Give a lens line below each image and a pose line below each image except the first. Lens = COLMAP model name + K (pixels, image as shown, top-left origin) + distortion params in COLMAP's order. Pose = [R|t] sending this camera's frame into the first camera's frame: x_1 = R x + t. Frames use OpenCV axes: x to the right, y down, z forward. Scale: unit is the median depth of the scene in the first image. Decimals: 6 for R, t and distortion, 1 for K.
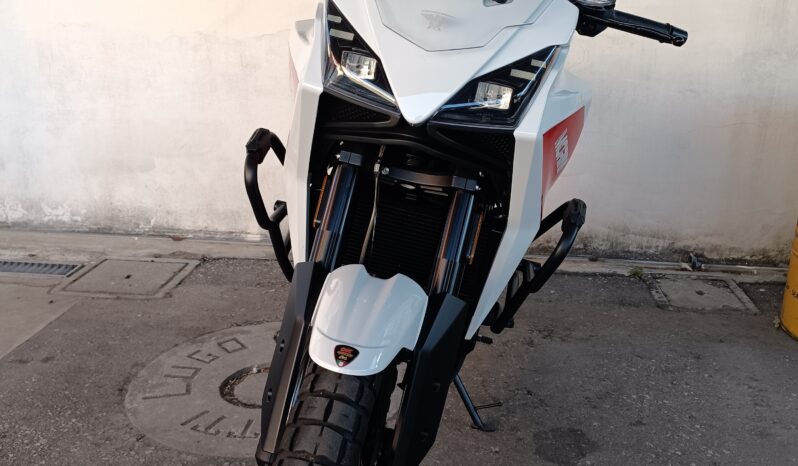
lens RADIAL K [[728.0, 0, 399.0], [0, 728.0, 233.0], [0, 0, 1]] dist [0.033707, -0.050938]
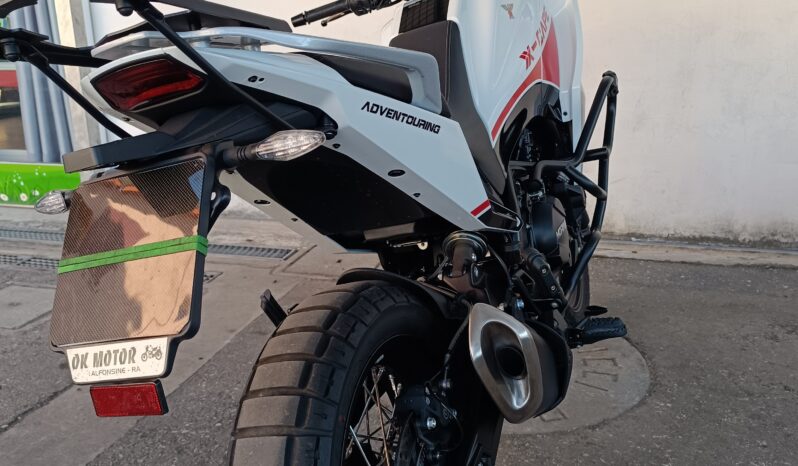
lens RADIAL K [[729.3, 0, 402.7], [0, 729.3, 232.3], [0, 0, 1]] dist [0.038198, -0.069939]
pose [[0.981659, 0.013920, -0.190137, -0.083311], [-0.016075, 0.999823, -0.009799, 0.026624], [0.189967, 0.012675, 0.981709, -0.000573]]
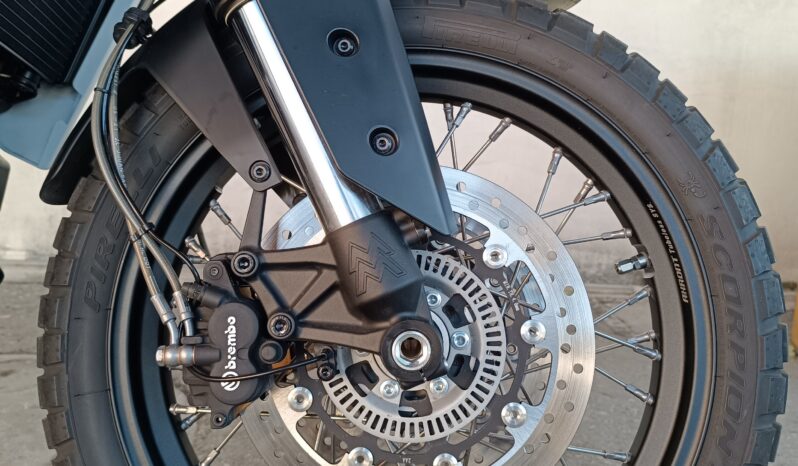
lens RADIAL K [[729.3, 0, 402.7], [0, 729.3, 232.3], [0, 0, 1]] dist [0.038198, -0.069939]
pose [[0.990810, 0.010308, 0.134868, 0.062546], [0.009615, 0.989202, -0.146241, 0.094118], [-0.134920, 0.146193, 0.980012, 0.318330]]
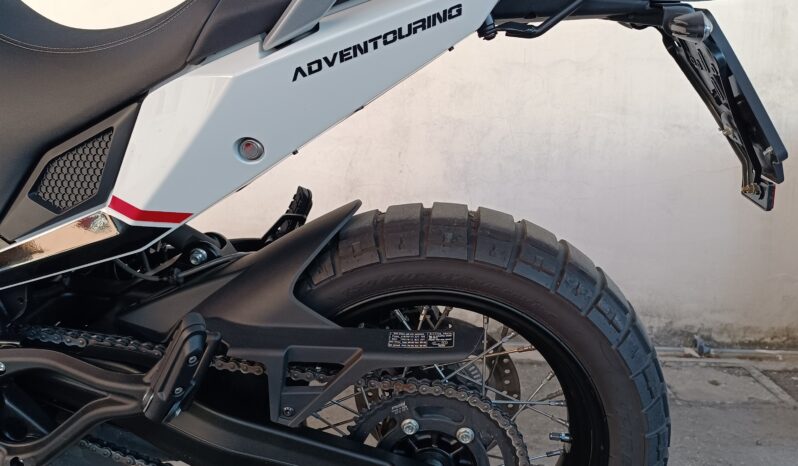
lens RADIAL K [[729.3, 0, 402.7], [0, 729.3, 232.3], [0, 0, 1]] dist [0.038198, -0.069939]
pose [[0.999405, -0.010624, 0.032827, 0.068893], [0.016380, 0.983455, -0.180412, 0.056708], [-0.030368, 0.180842, 0.983043, 0.236729]]
